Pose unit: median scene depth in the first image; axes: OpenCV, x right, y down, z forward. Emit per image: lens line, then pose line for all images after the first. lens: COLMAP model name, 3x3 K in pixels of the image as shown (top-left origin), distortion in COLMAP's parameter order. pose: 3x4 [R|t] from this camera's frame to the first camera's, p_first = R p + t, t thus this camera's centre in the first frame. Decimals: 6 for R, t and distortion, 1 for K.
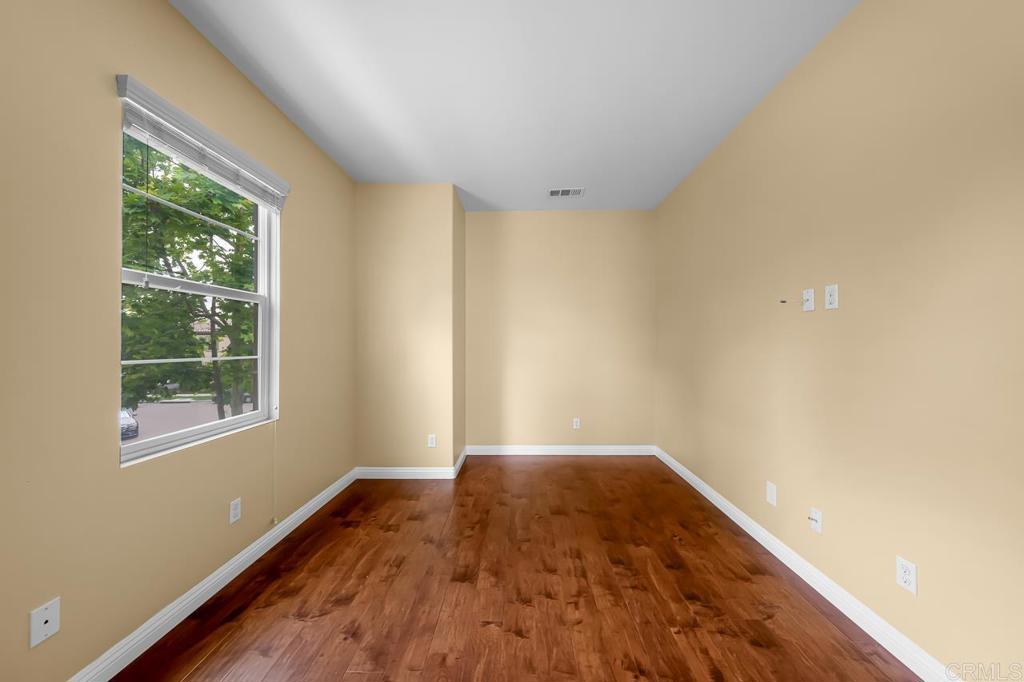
lens RADIAL K [[351.2, 0, 521.4], [0, 351.2, 342.7], [0, 0, 1]] dist [0.001710, 0.000158]
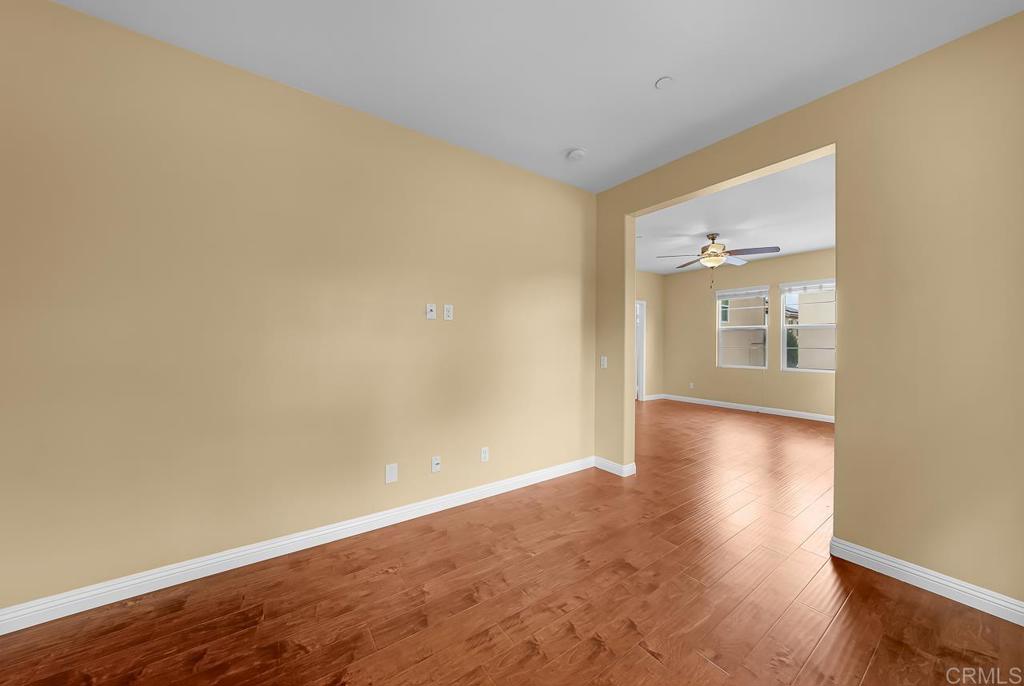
lens RADIAL K [[351.2, 0, 521.4], [0, 351.2, 344.7], [0, 0, 1]] dist [0.001710, 0.000158]
pose [[-0.580758, -0.006600, 0.814050, -0.574746], [-0.009215, 0.999956, 0.001533, 0.006826], [-0.814024, -0.006611, -0.580793, 1.653308]]
